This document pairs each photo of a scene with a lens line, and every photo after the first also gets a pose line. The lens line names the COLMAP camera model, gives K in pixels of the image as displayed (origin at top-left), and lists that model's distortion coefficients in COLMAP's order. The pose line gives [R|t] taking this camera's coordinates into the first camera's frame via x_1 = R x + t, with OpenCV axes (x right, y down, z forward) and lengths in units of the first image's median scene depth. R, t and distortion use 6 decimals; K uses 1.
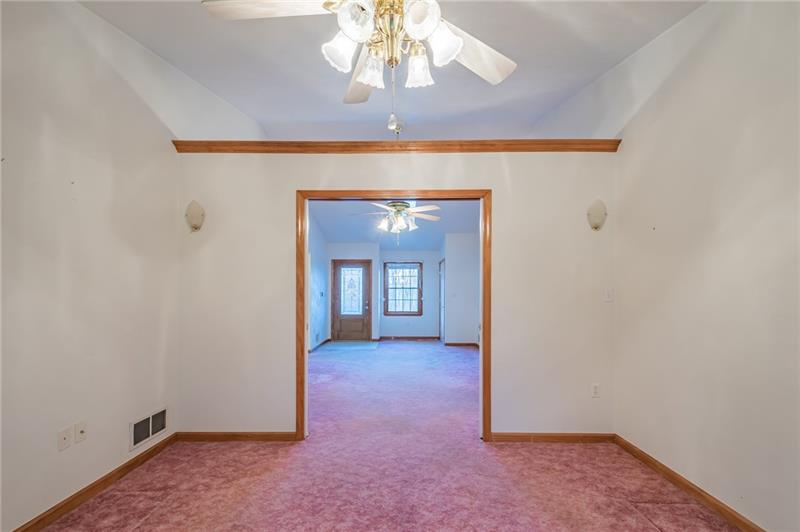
lens RADIAL K [[357.2, 0, 401.8], [0, 357.2, 290.9], [0, 0, 1]] dist [0.021976, -0.000420]
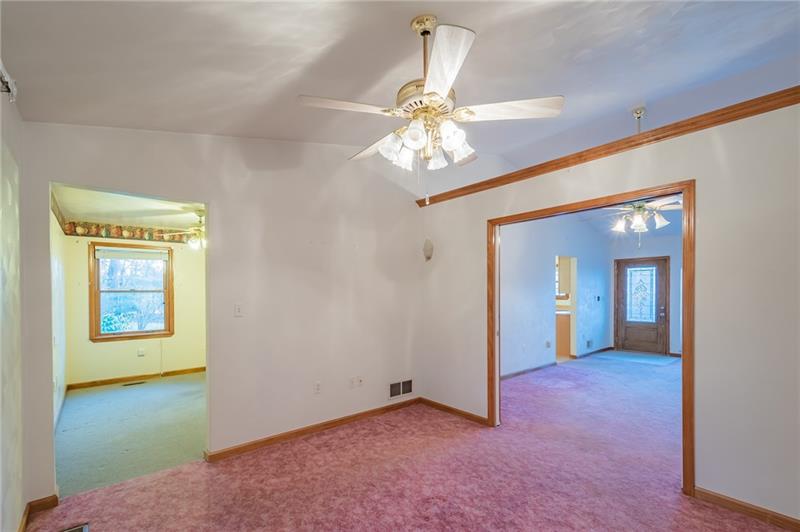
lens RADIAL K [[357.2, 0, 401.8], [0, 357.2, 290.9], [0, 0, 1]] dist [0.021976, -0.000420]
pose [[0.656532, -0.007113, -0.754264, 0.141838], [0.010735, 0.999942, -0.000086, -0.014498], [0.754222, -0.008040, 0.656571, -0.005048]]
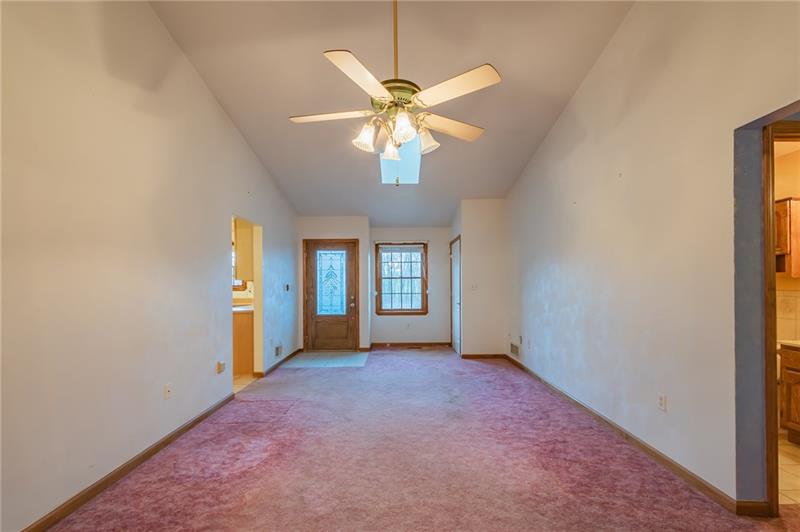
lens RADIAL K [[357.2, 0, 401.8], [0, 357.2, 290.9], [0, 0, 1]] dist [0.021976, -0.000420]
pose [[0.999890, -0.009380, 0.011498, -0.005290], [0.009084, 0.999632, 0.025561, 0.000360], [-0.011733, -0.025454, 0.999607, 0.278554]]
